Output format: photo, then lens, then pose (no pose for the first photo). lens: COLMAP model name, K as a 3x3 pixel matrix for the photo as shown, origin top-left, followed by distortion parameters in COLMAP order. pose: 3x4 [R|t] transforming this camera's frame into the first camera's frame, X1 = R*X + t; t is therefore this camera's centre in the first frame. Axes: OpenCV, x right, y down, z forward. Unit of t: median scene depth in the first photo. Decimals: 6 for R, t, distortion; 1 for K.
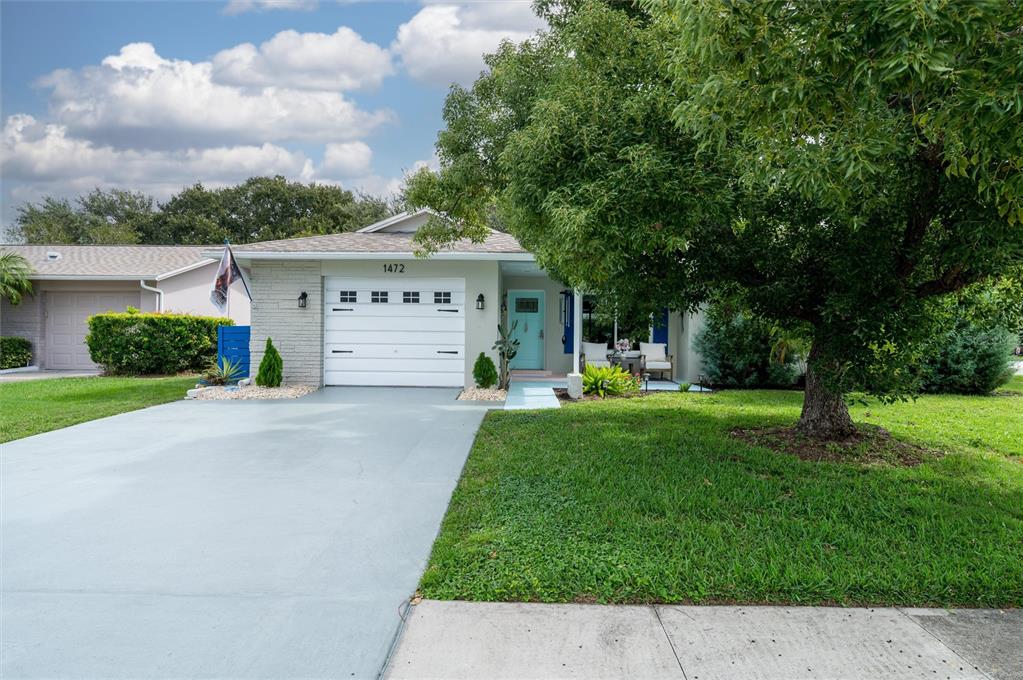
lens RADIAL K [[406.7, 0, 512.1], [0, 406.7, 330.6], [0, 0, 1]] dist [-0.000361, -0.000011]
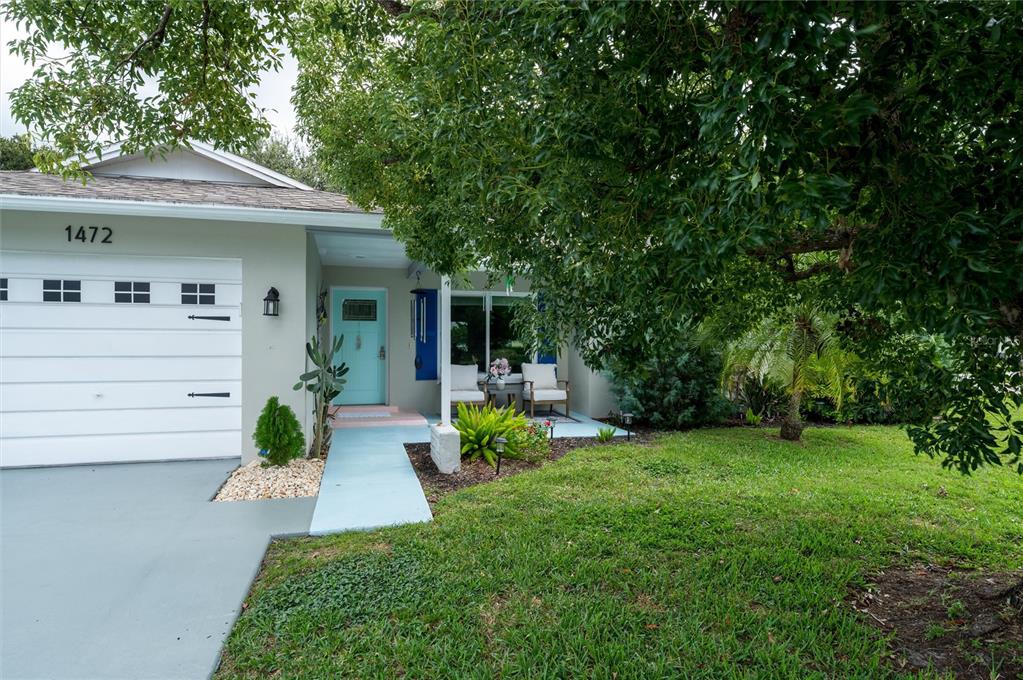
lens RADIAL K [[545.2, 0, 511.5], [0, 545.2, 340.0], [0, 0, 1]] dist [-0.001510, -0.000332]
pose [[0.953231, -0.006736, 0.302166, 0.006692], [0.009626, 0.999921, -0.008076, -0.009746], [-0.302088, 0.010607, 0.953221, 0.181181]]
